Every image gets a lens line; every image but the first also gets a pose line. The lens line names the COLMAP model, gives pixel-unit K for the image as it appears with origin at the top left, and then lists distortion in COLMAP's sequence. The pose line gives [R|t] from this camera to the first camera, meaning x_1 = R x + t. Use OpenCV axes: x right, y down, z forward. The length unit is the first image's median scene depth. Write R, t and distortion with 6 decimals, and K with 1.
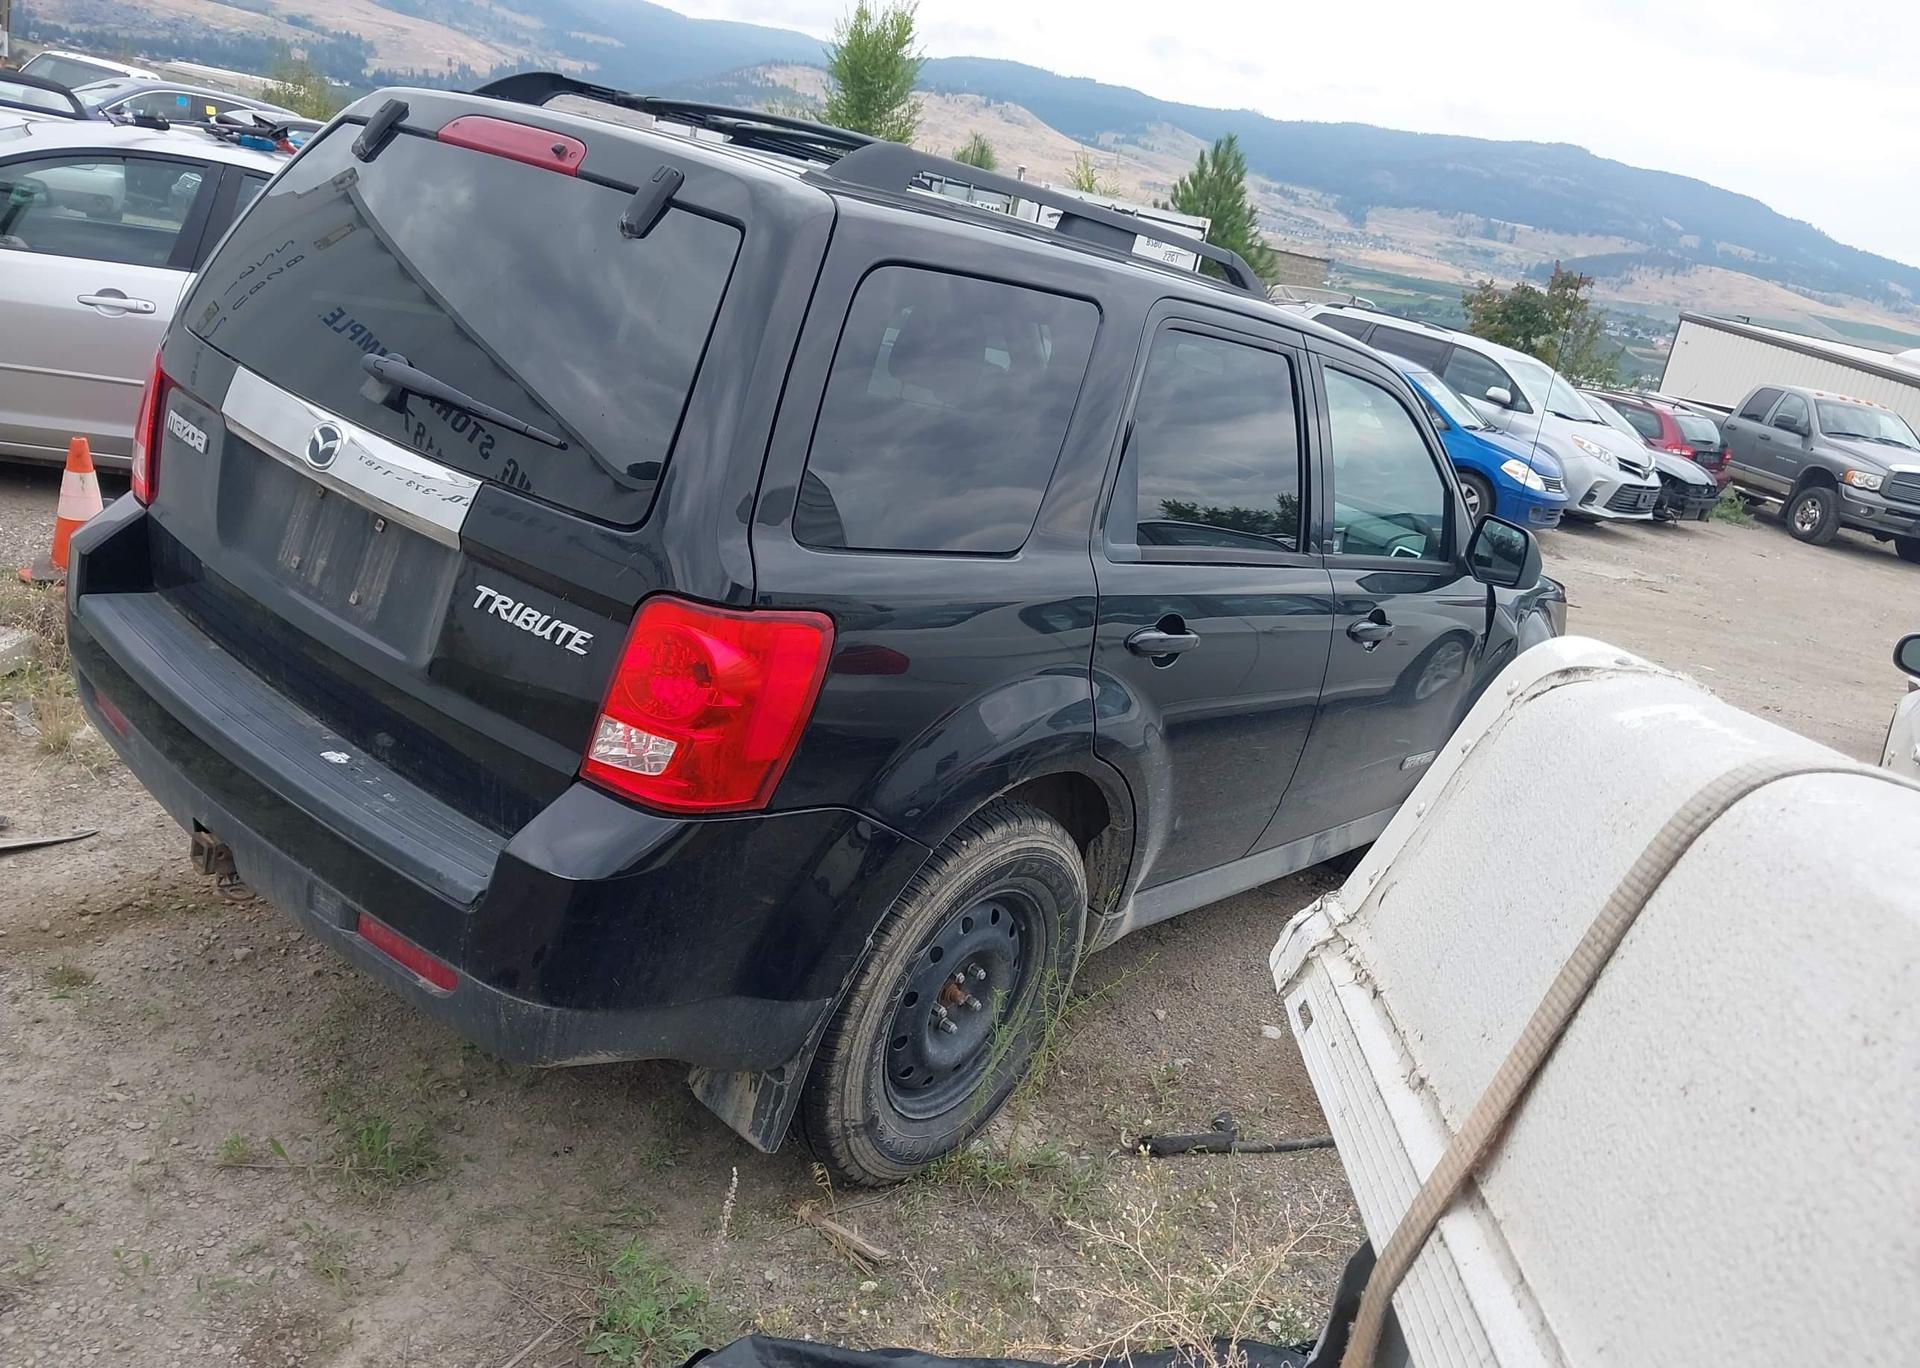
lens RADIAL K [[1541.6, 0, 960.0], [0, 1541.6, 684.0], [0, 0, 1]] dist [-0.002614, 0.008330]
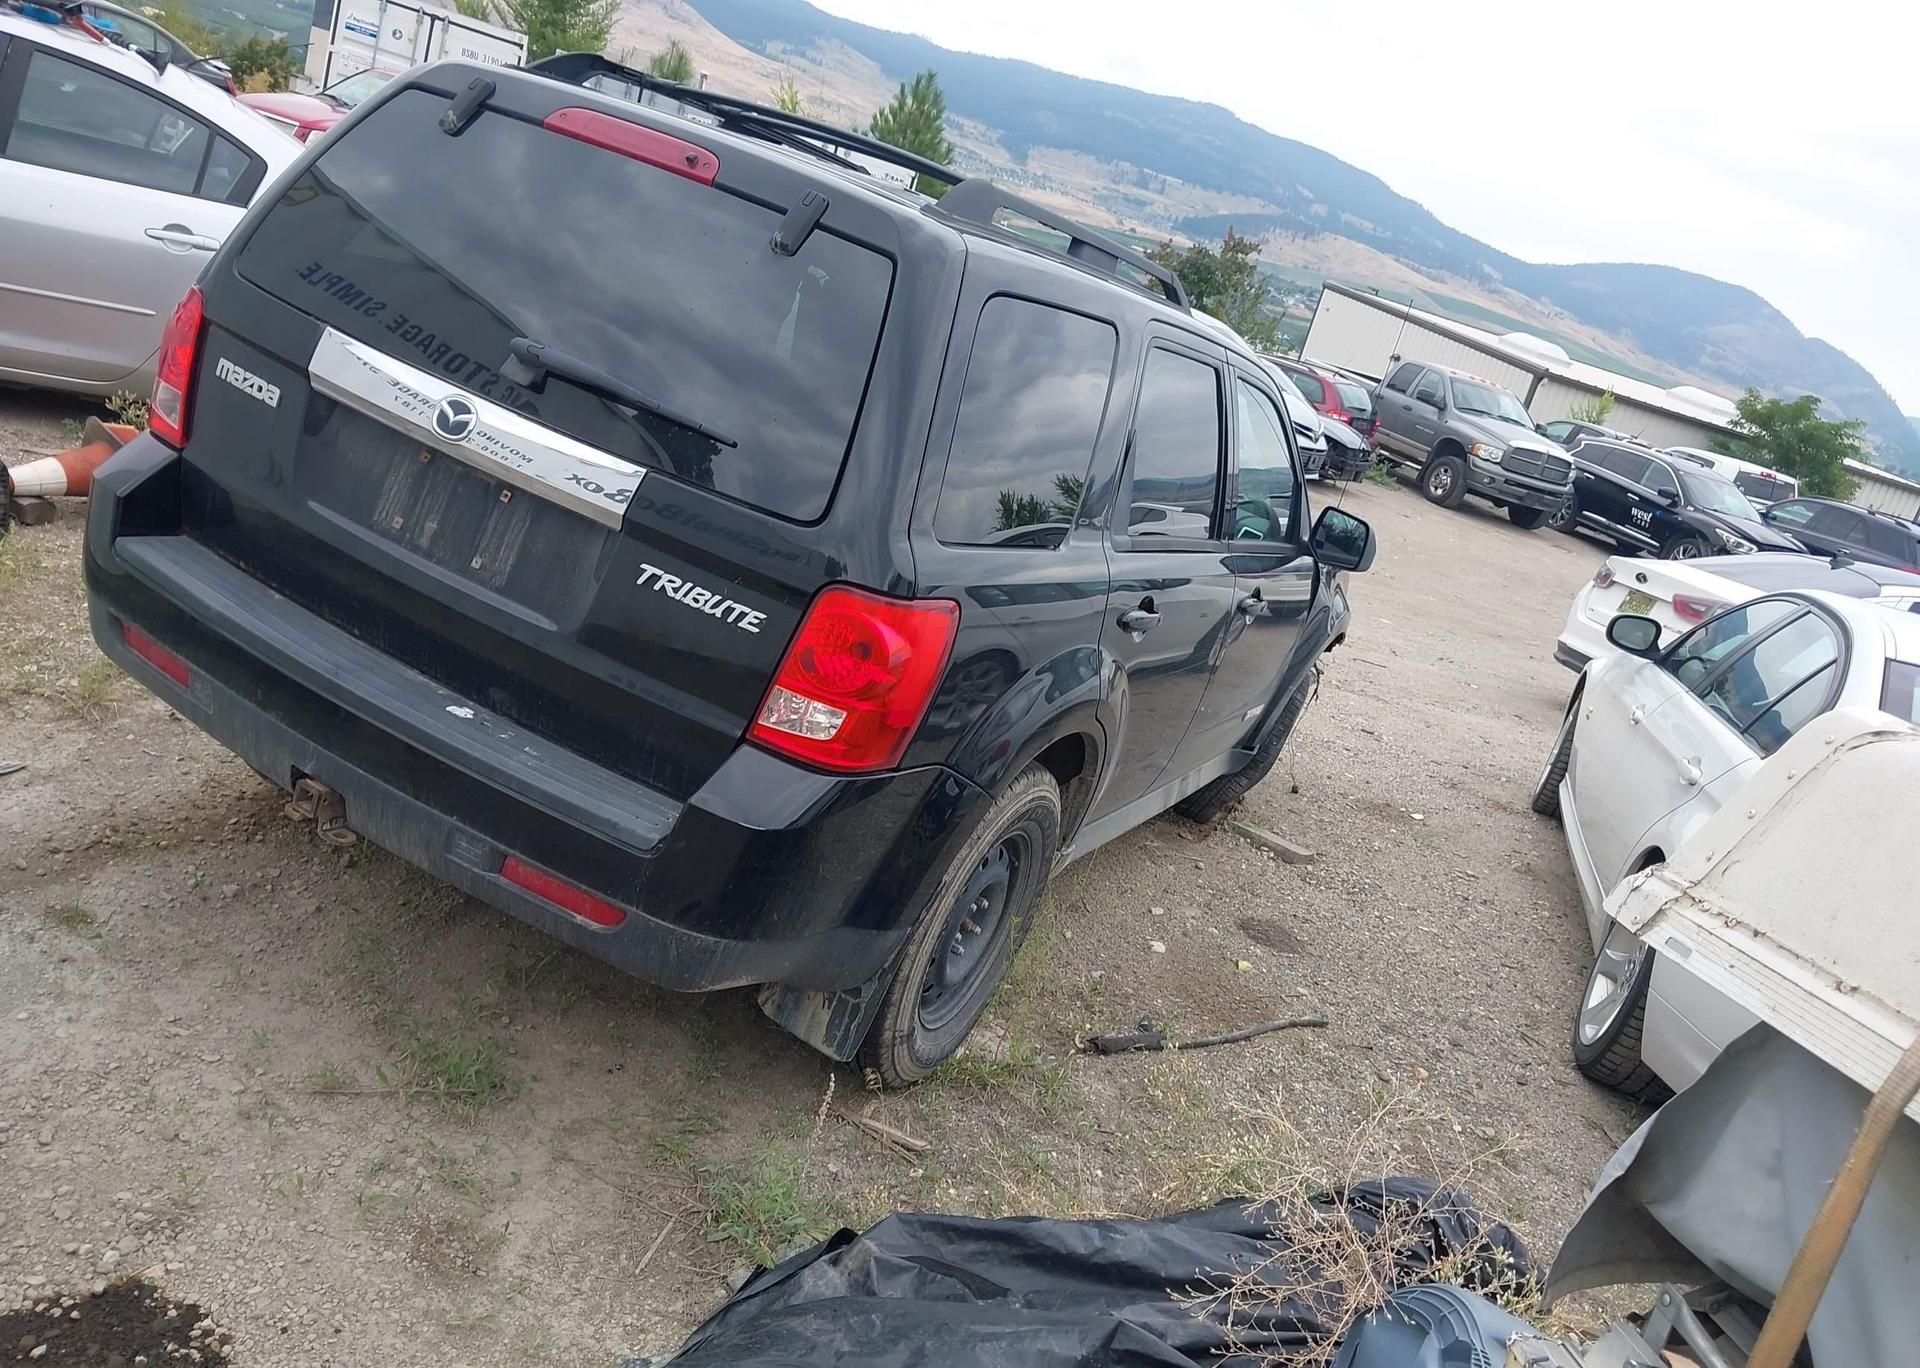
lens RADIAL K [[1532.7, 0, 960.0], [0, 1532.7, 684.0], [0, 0, 1]] dist [0.010822, 0.003753]
pose [[0.973961, 0.022778, 0.225567, -0.269422], [-0.034575, 0.998225, 0.048486, -0.031190], [-0.224062, -0.055022, 0.973020, -0.101171]]
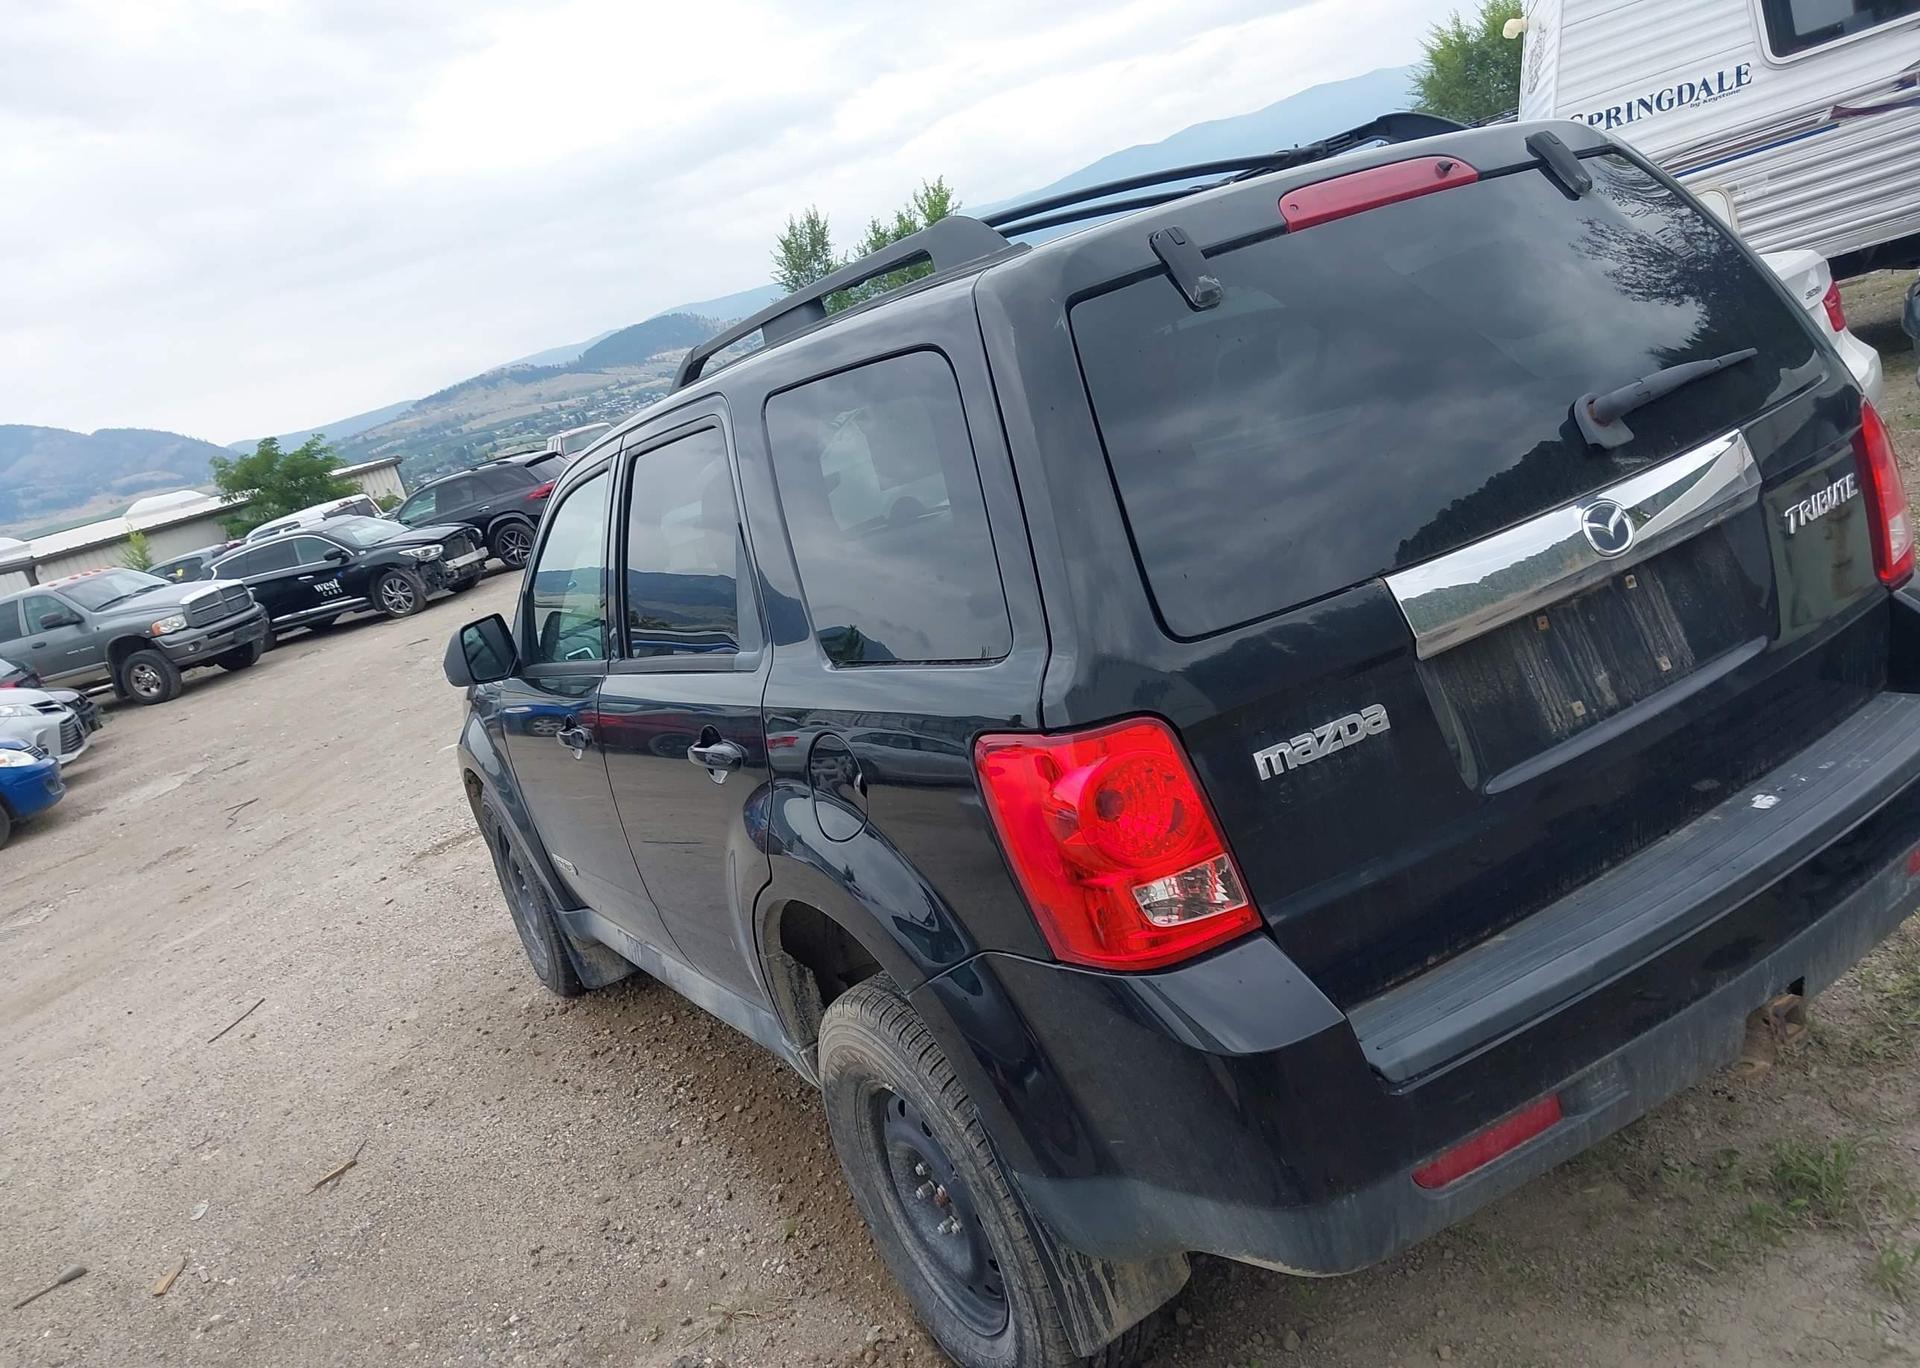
lens RADIAL K [[1557.3, 0, 952.3], [0, 1557.3, 674.6], [0, 0, 1]] dist [0.008337, 0.003348]
pose [[0.268453, -0.481552, 0.834291, -1.075401], [0.588428, 0.767693, 0.253771, -0.441996], [-0.762683, 0.422795, 0.489448, 0.755659]]
